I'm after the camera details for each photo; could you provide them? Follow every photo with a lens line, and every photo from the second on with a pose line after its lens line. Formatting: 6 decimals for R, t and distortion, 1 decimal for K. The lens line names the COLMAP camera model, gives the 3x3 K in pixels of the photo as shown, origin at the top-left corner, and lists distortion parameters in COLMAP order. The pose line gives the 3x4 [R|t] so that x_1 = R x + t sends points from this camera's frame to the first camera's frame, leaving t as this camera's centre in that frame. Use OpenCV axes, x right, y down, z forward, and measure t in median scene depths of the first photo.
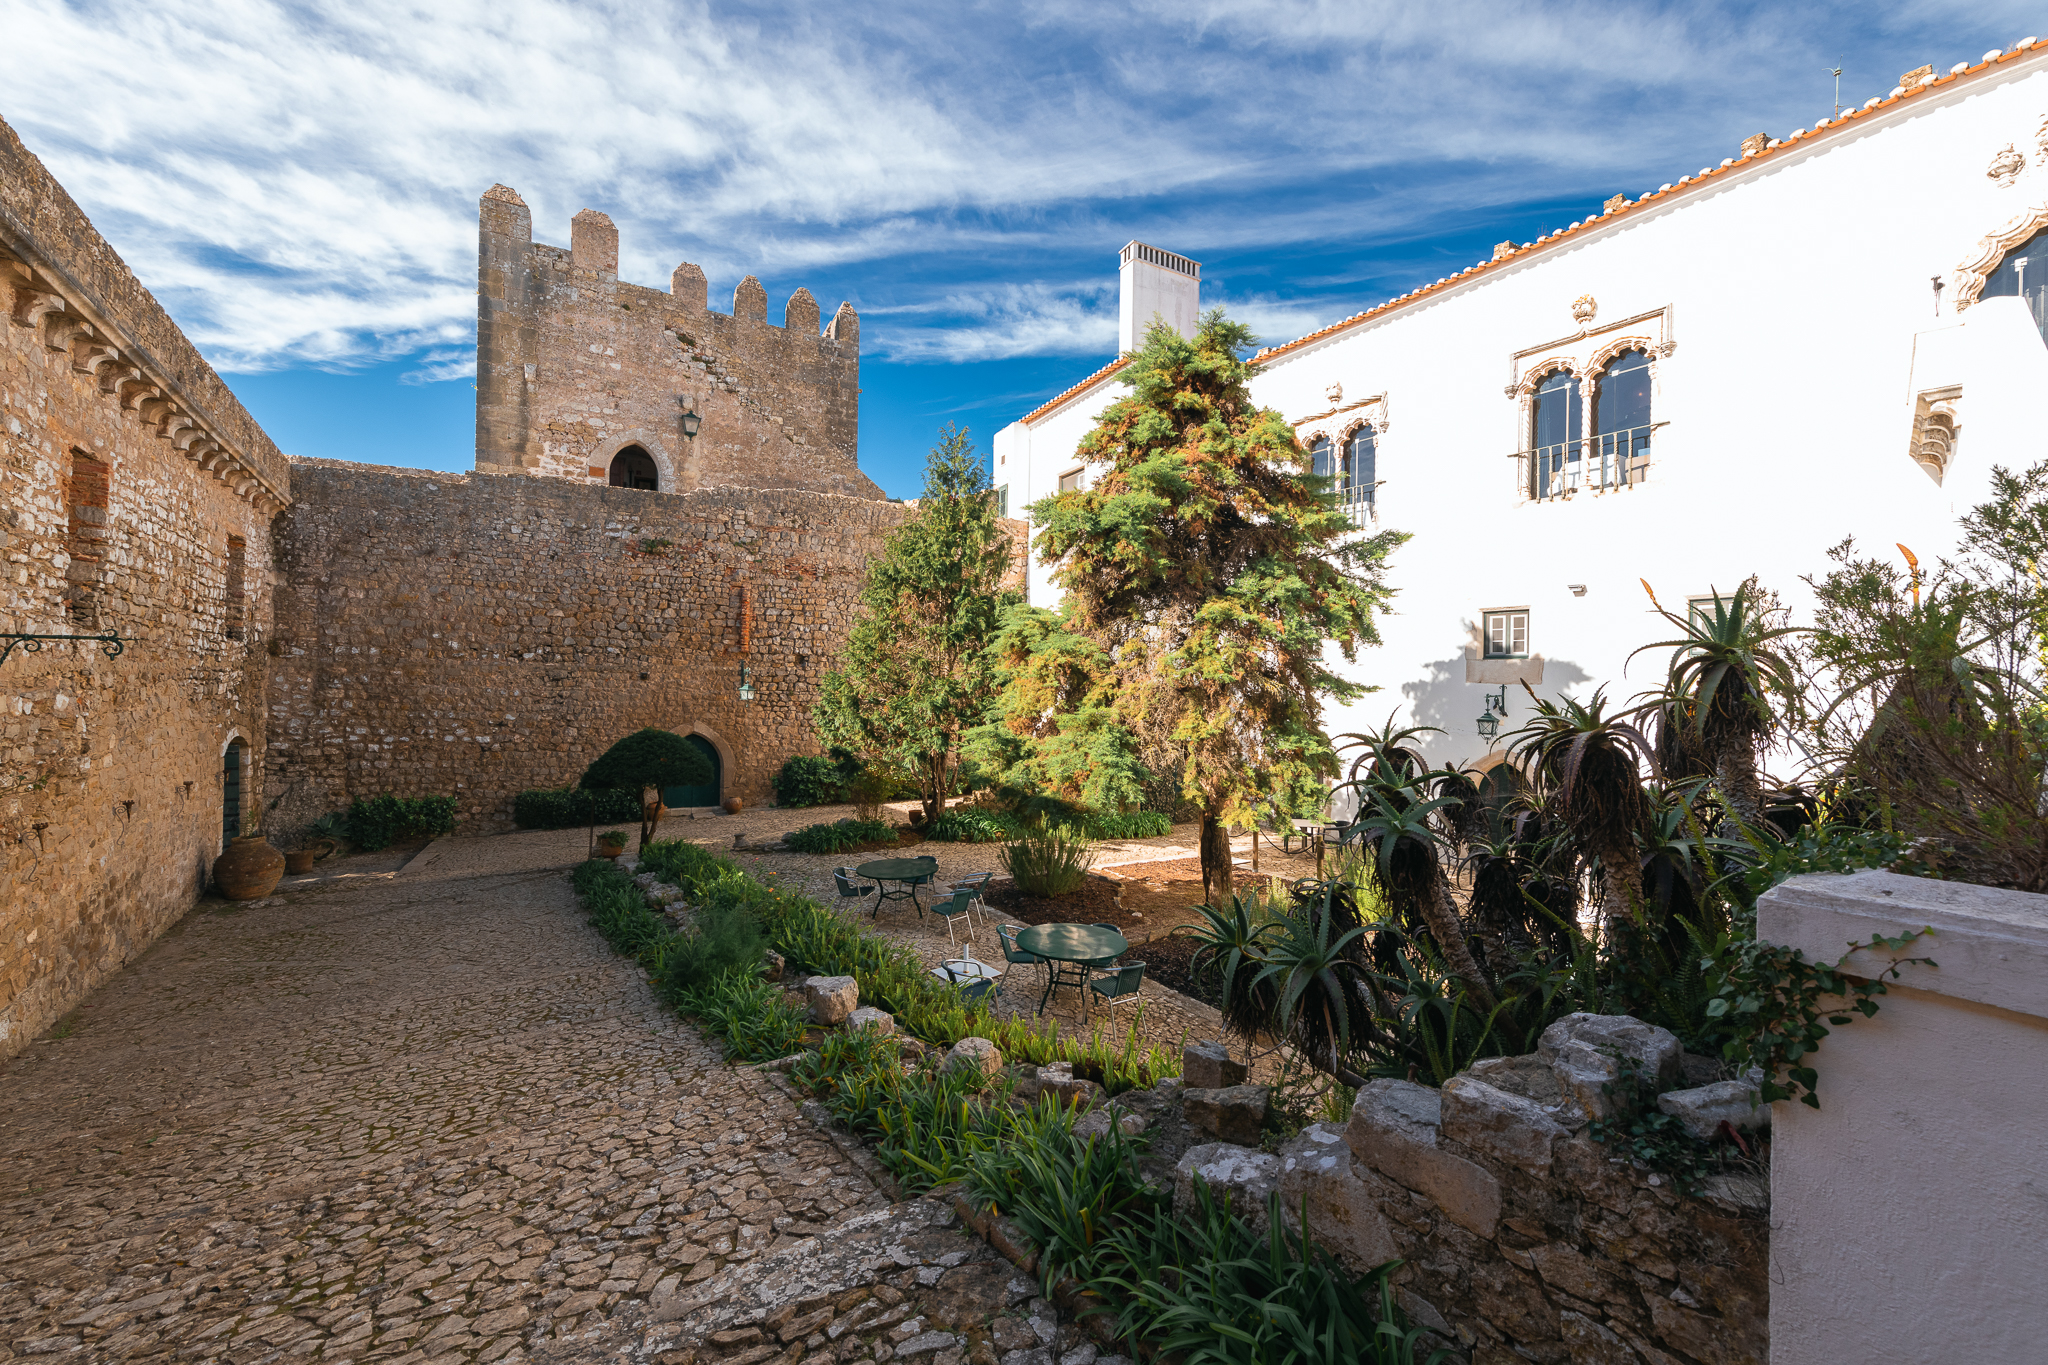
lens RADIAL K [[795.6, 0, 1031.4], [0, 795.6, 678.2], [0, 0, 1]] dist [0.011342, -0.003518]
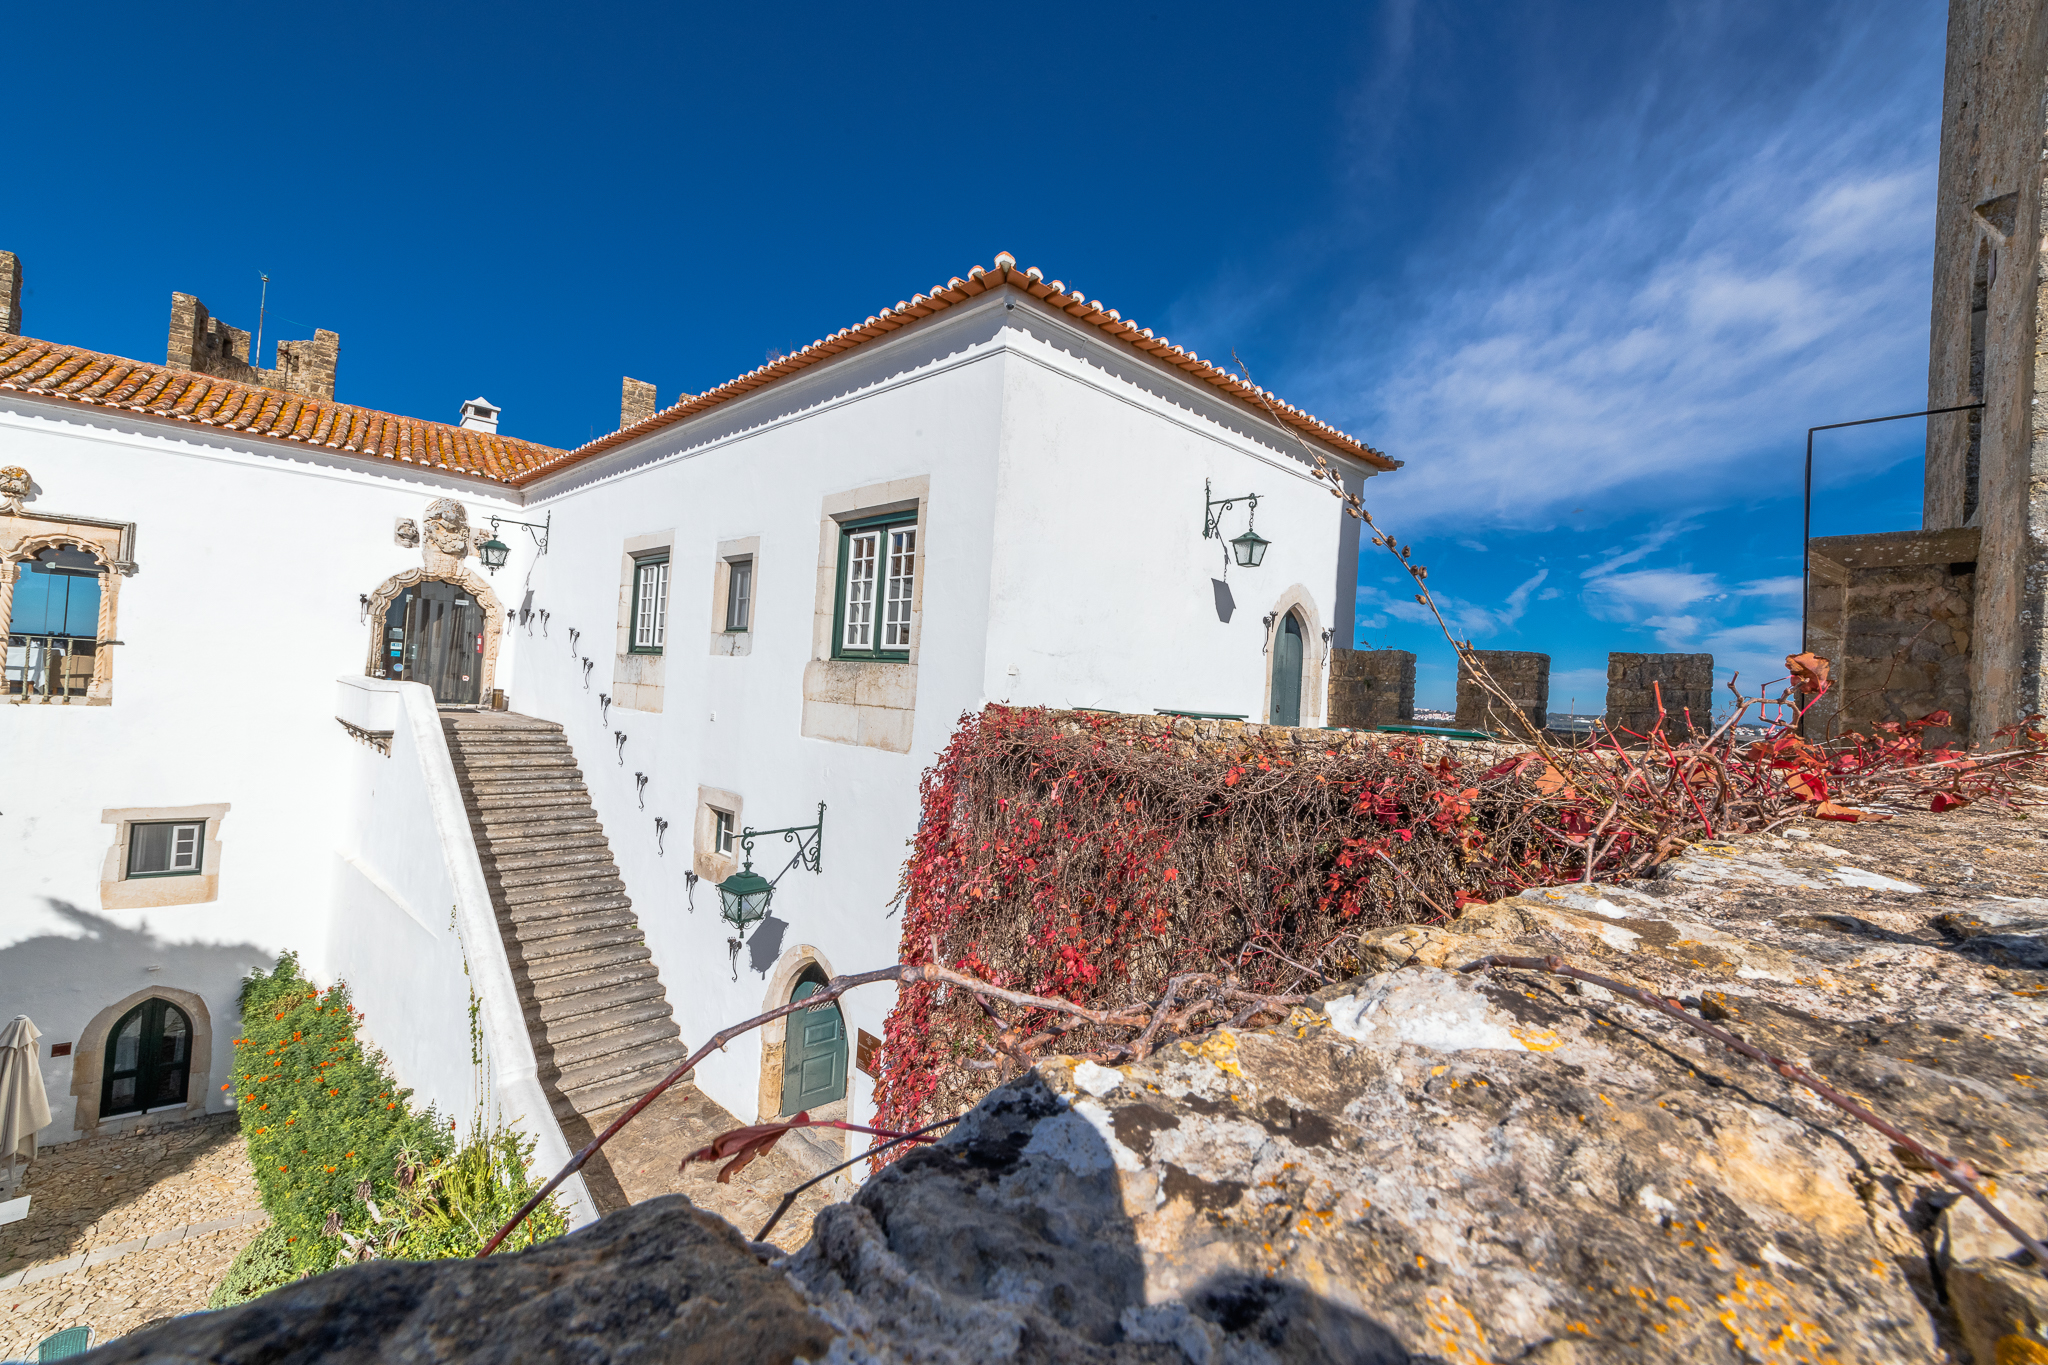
lens RADIAL K [[795.6, 0, 1027.8], [0, 795.6, 673.9], [0, 0, 1]] dist [0.011342, -0.003518]
pose [[-0.071040, 0.006826, 0.997450, -0.190714], [-0.065418, 0.997792, -0.011487, -0.245194], [-0.995326, -0.066067, -0.070437, -0.029460]]
